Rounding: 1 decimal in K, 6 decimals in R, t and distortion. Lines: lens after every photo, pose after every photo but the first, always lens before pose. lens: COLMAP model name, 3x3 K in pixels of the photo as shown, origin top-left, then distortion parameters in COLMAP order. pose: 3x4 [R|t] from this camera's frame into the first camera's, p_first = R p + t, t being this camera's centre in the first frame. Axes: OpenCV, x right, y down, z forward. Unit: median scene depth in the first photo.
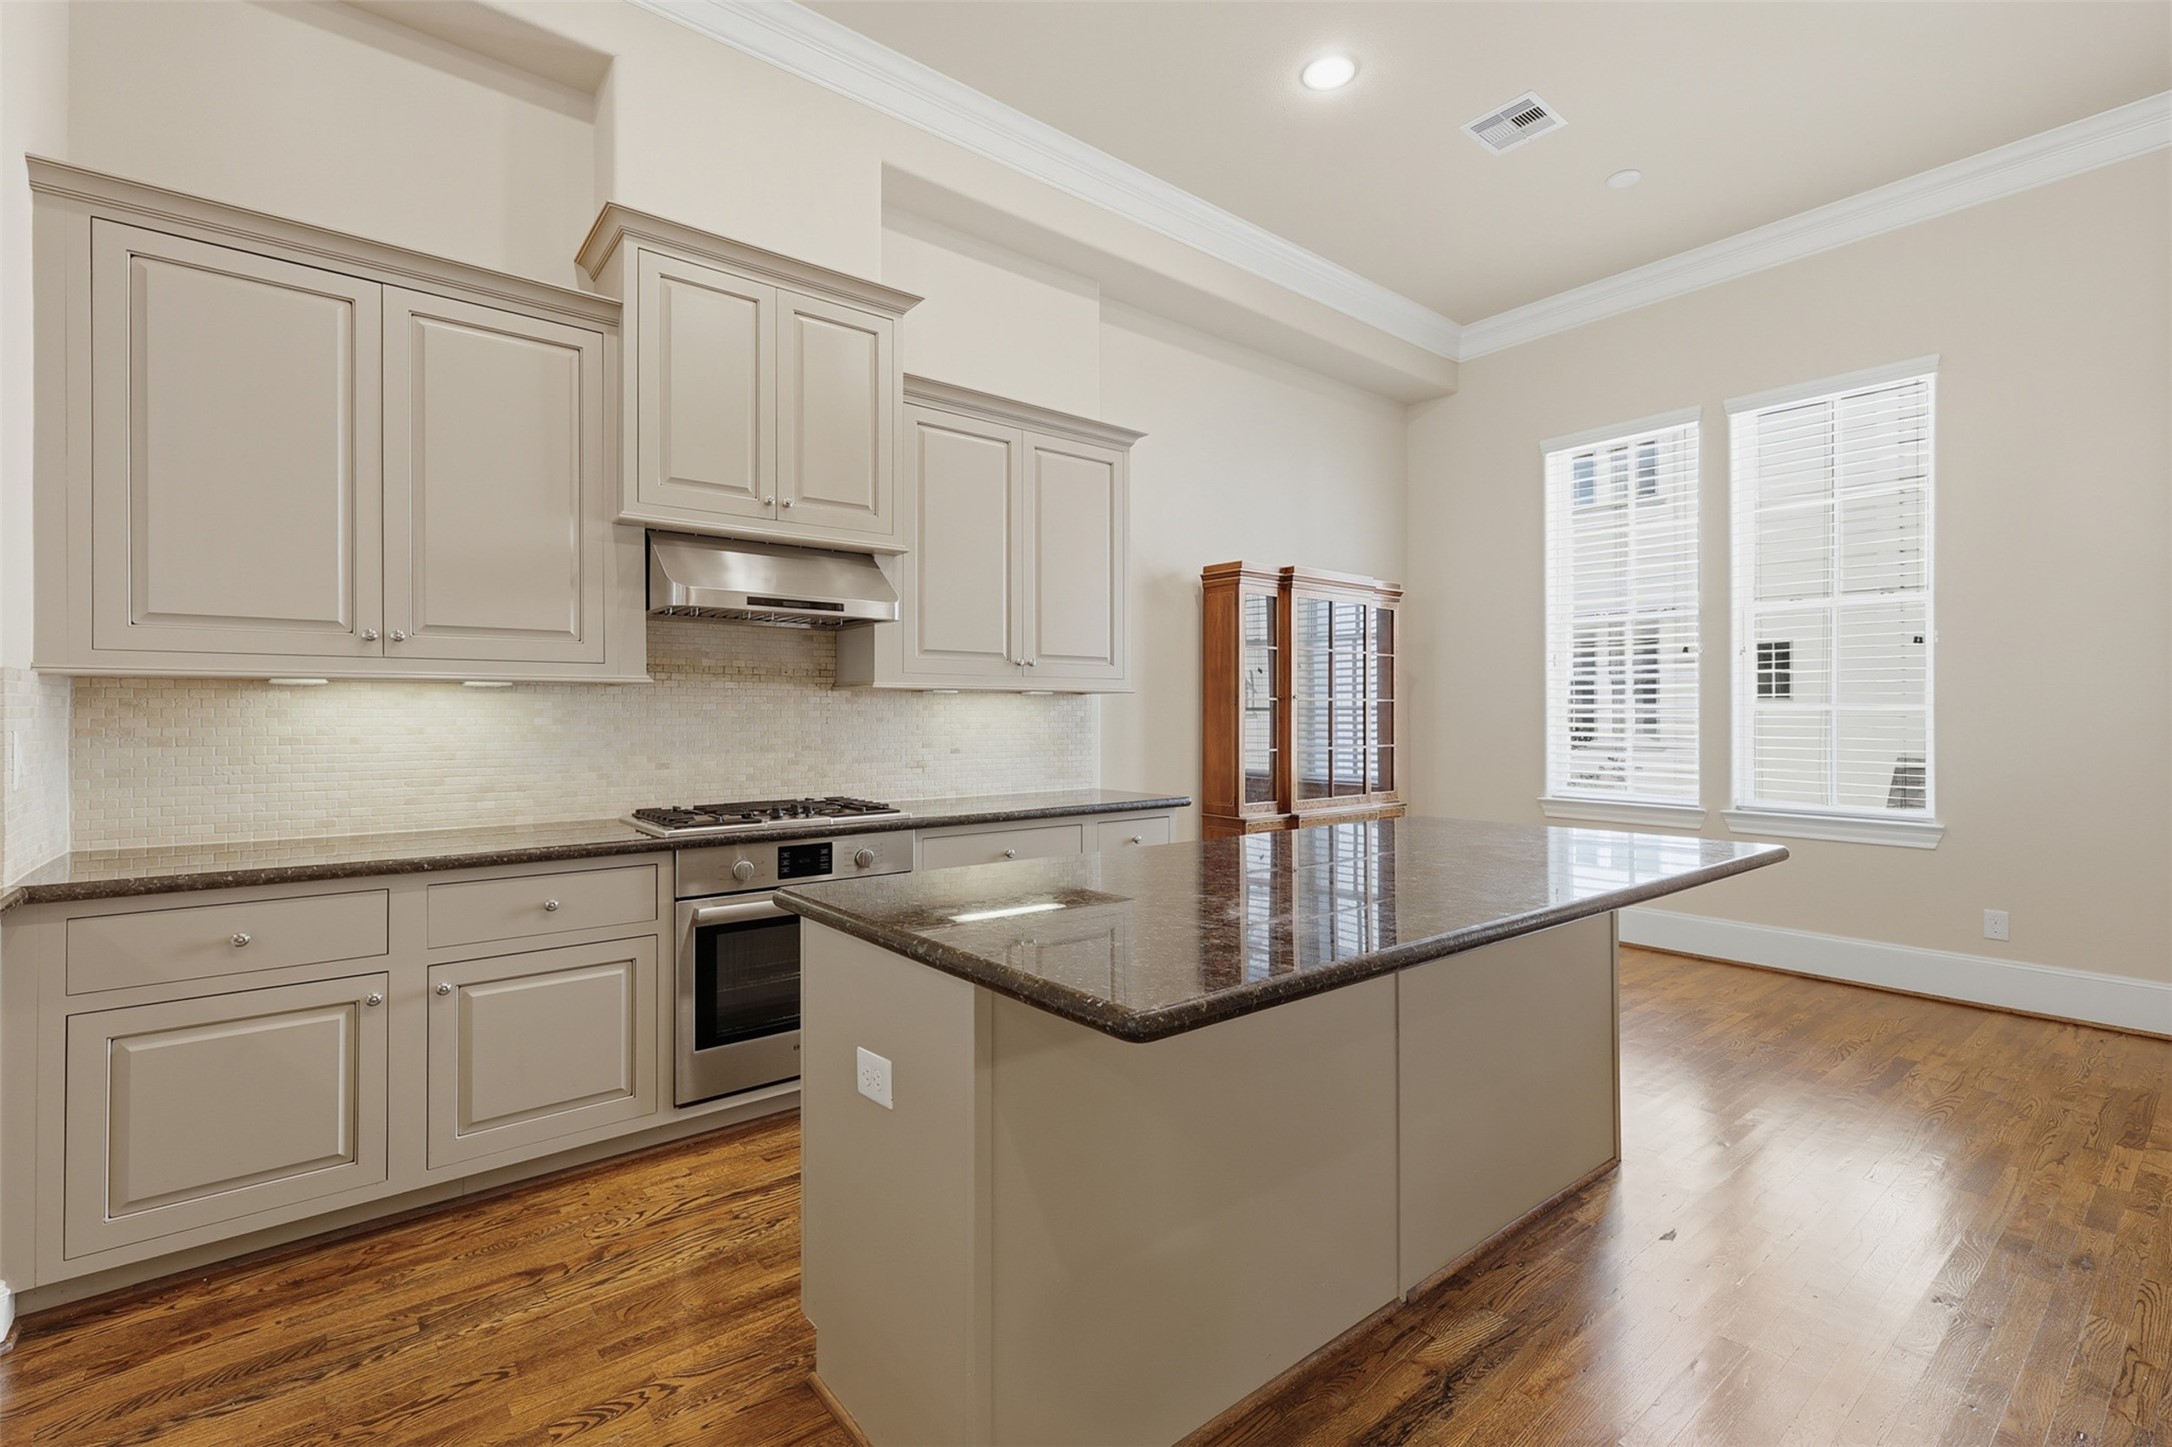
lens RADIAL K [[956.3, 0, 1086.7], [0, 956.3, 715.8], [0, 0, 1]] dist [0.005575, -0.000557]
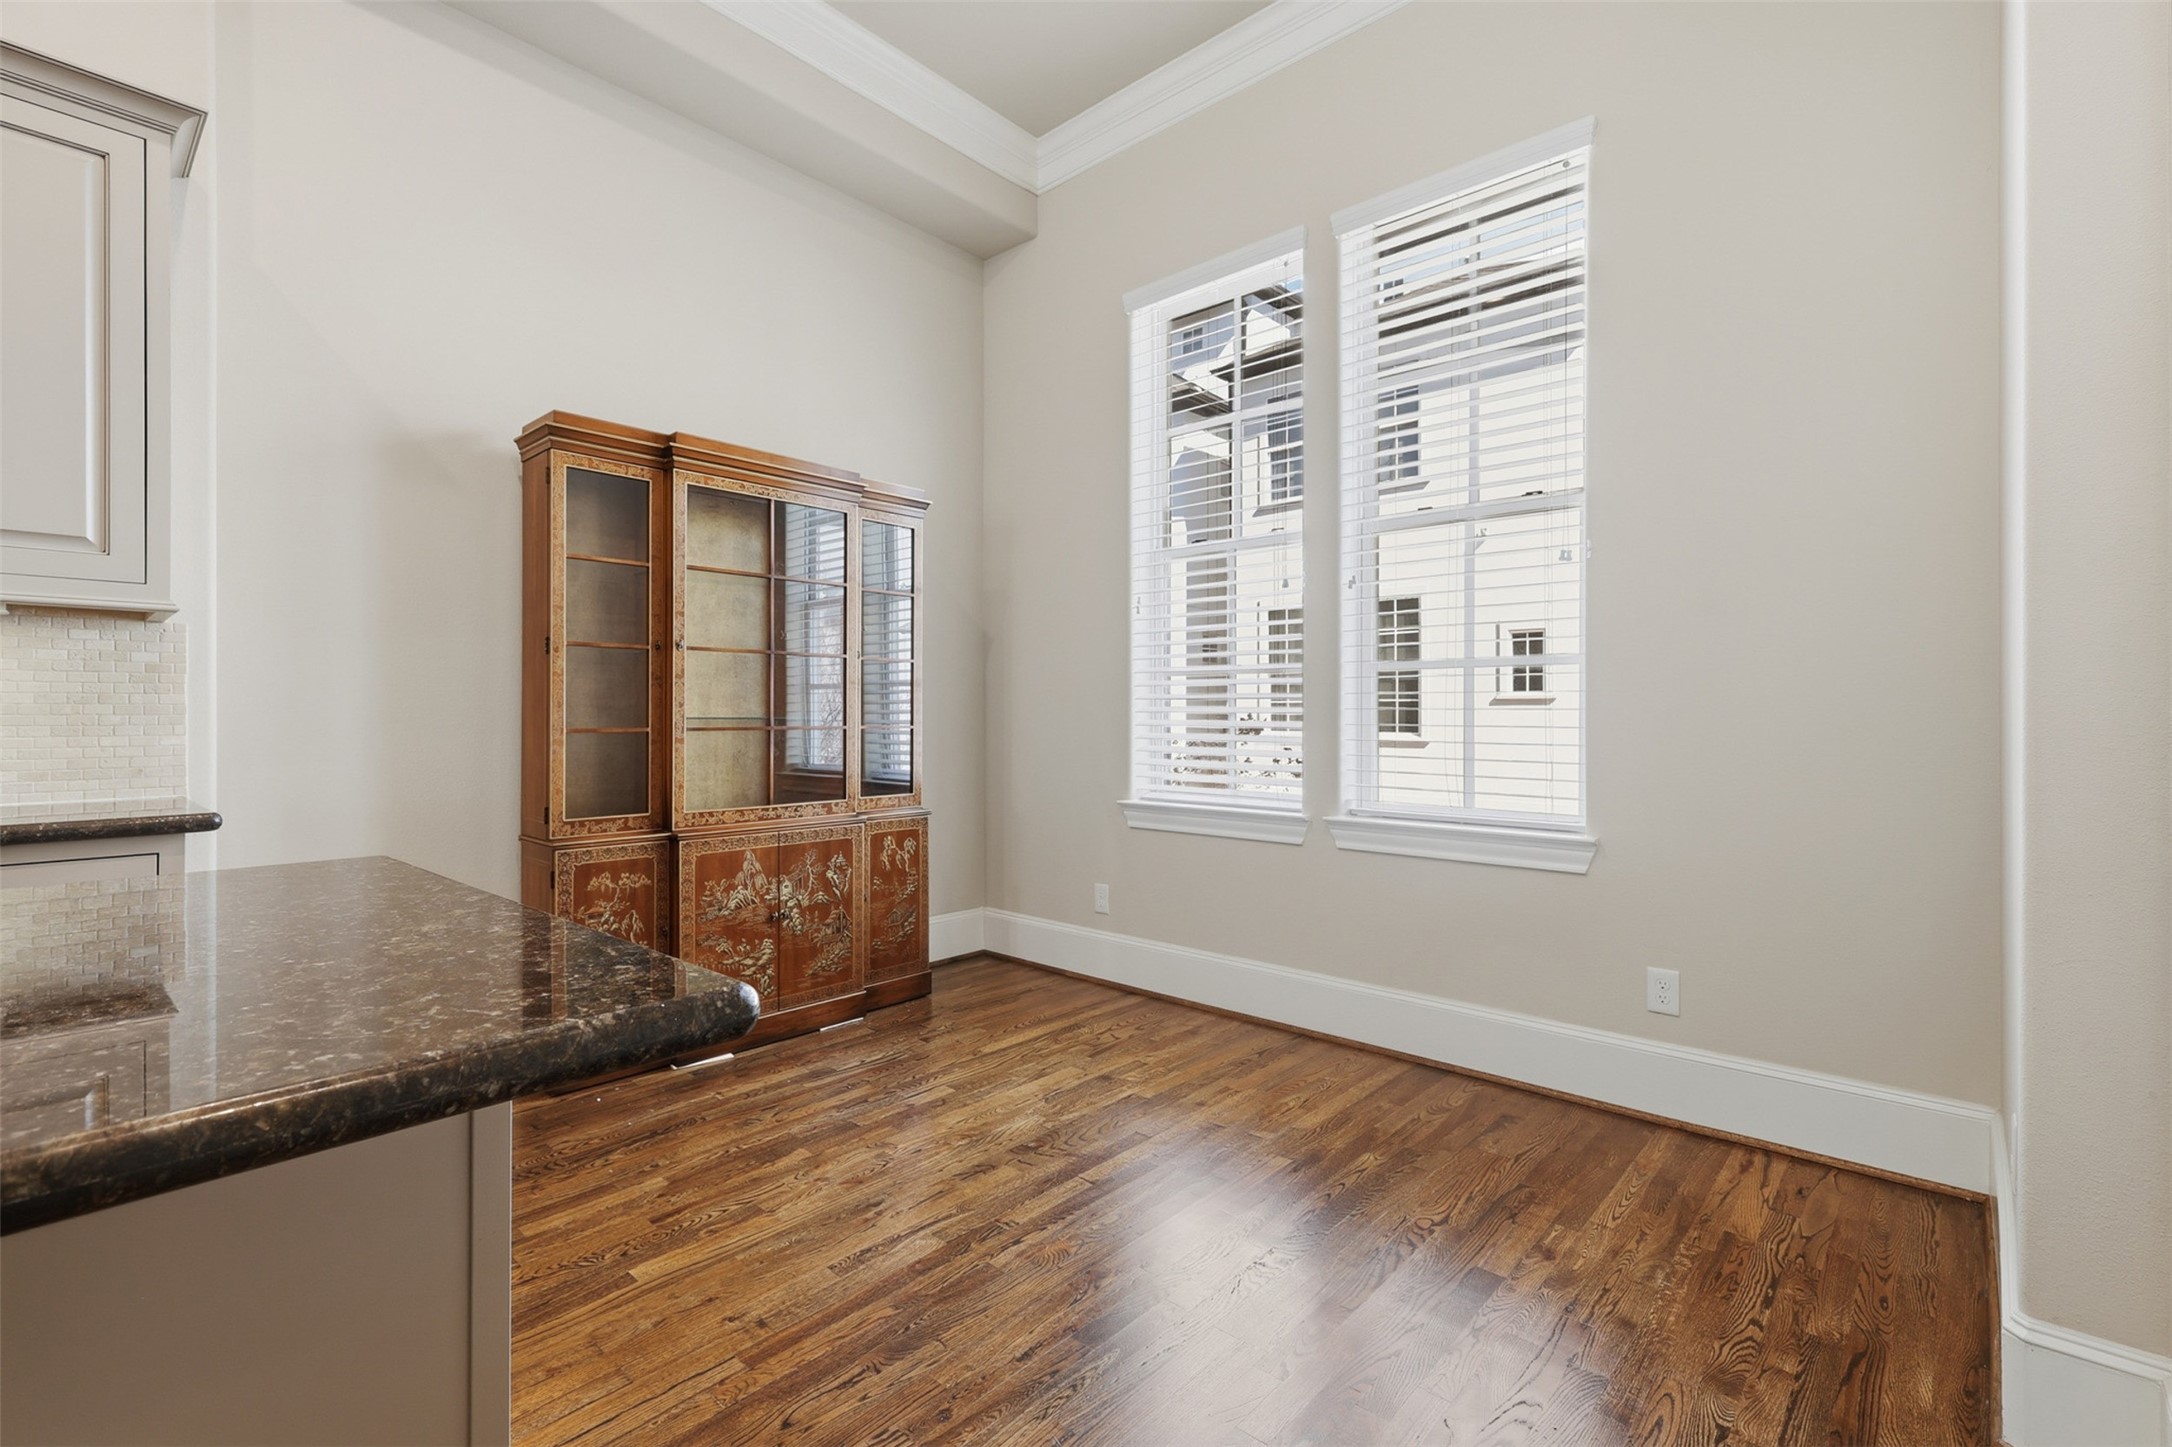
lens RADIAL K [[956.3, 0, 1084.8], [0, 956.3, 722.7], [0, 0, 1]] dist [0.005575, -0.000557]
pose [[0.988608, -0.000893, 0.150510, 0.349098], [0.000161, 0.999988, 0.004877, 0.025338], [-0.150512, -0.004797, 0.988597, 0.316832]]
